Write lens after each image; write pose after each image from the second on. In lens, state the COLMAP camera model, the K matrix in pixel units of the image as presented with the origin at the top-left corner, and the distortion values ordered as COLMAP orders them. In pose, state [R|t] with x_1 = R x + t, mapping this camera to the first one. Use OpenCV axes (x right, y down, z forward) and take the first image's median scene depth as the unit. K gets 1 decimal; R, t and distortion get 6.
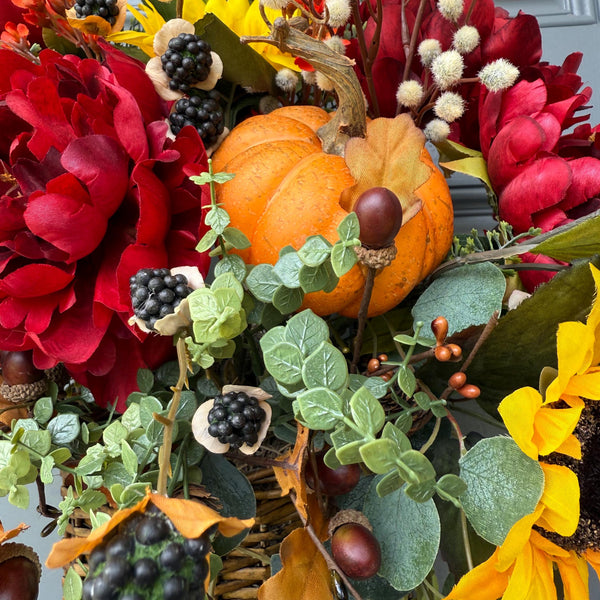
lens RADIAL K [[570.8, 0, 300.0], [0, 570.8, 300.0], [0, 0, 1]] dist [0.009978, -0.010775]
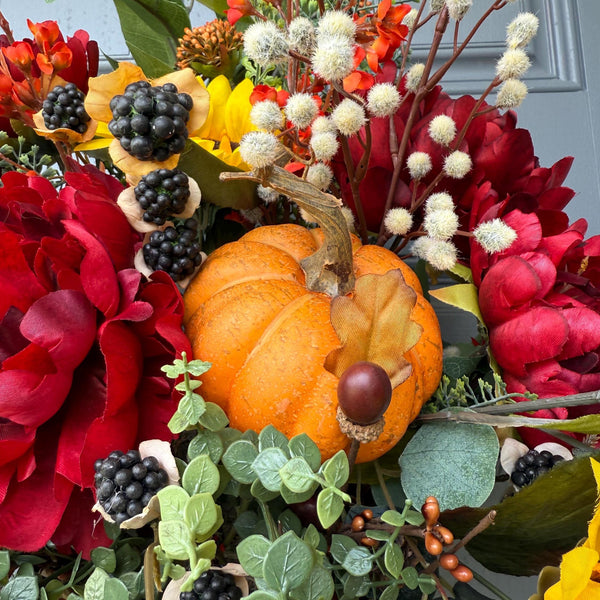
lens RADIAL K [[568.9, 0, 297.0], [0, 568.9, 294.3], [0, 0, 1]] dist [0.073895, -0.169163]
pose [[0.999391, 0.012806, 0.032450, -0.006737], [-0.012705, 0.999914, -0.003319, -0.268231], [-0.032490, 0.002905, 0.999468, 0.063913]]
